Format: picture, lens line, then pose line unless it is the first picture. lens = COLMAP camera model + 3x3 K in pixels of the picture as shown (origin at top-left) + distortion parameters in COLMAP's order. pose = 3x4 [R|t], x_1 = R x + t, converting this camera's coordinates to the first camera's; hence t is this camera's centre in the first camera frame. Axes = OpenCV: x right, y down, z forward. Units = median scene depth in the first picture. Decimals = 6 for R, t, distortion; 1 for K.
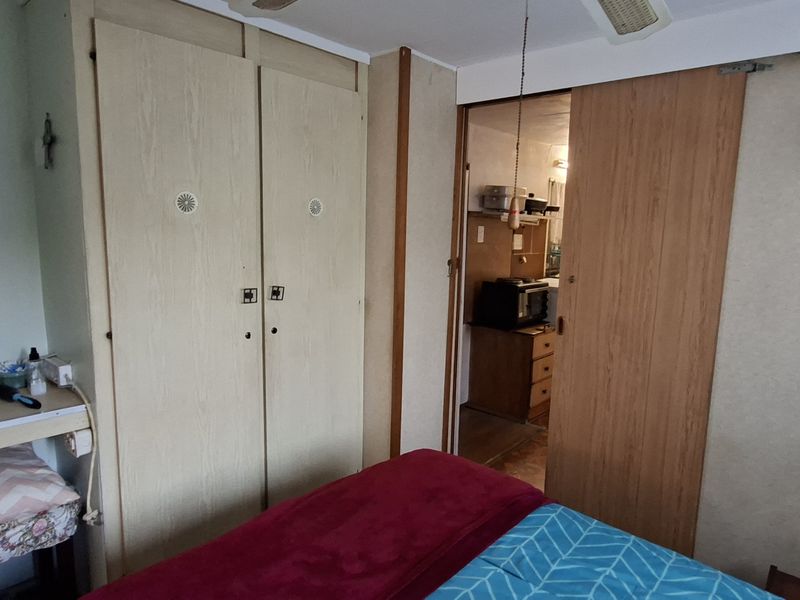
lens RADIAL K [[515.6, 0, 408.0], [0, 515.6, 297.0], [0, 0, 1]] dist [-0.004575, 0.002108]
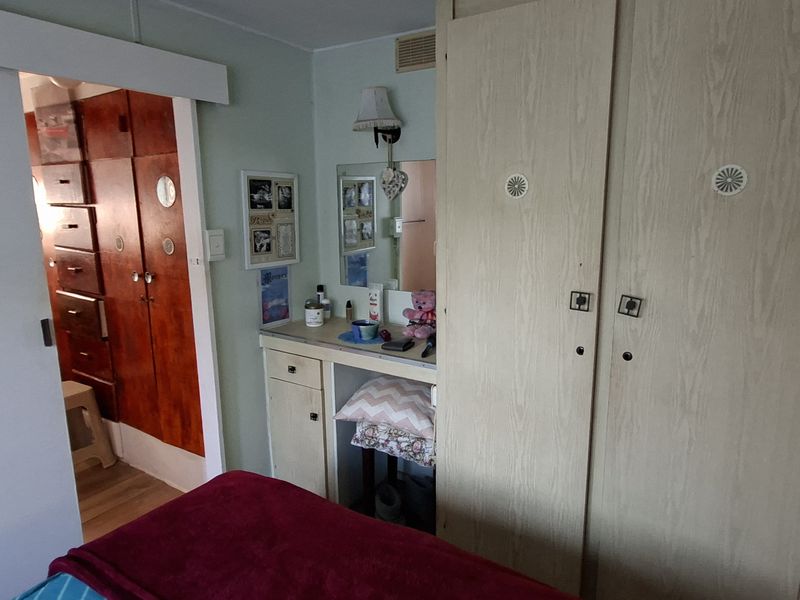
lens RADIAL K [[515.6, 0, 408.0], [0, 515.6, 297.0], [0, 0, 1]] dist [-0.004575, 0.002108]
pose [[0.177924, 0.156357, -0.971543, 0.451065], [-0.133212, 0.982035, 0.133650, -0.086119], [0.974986, 0.105642, 0.195557, 0.650365]]
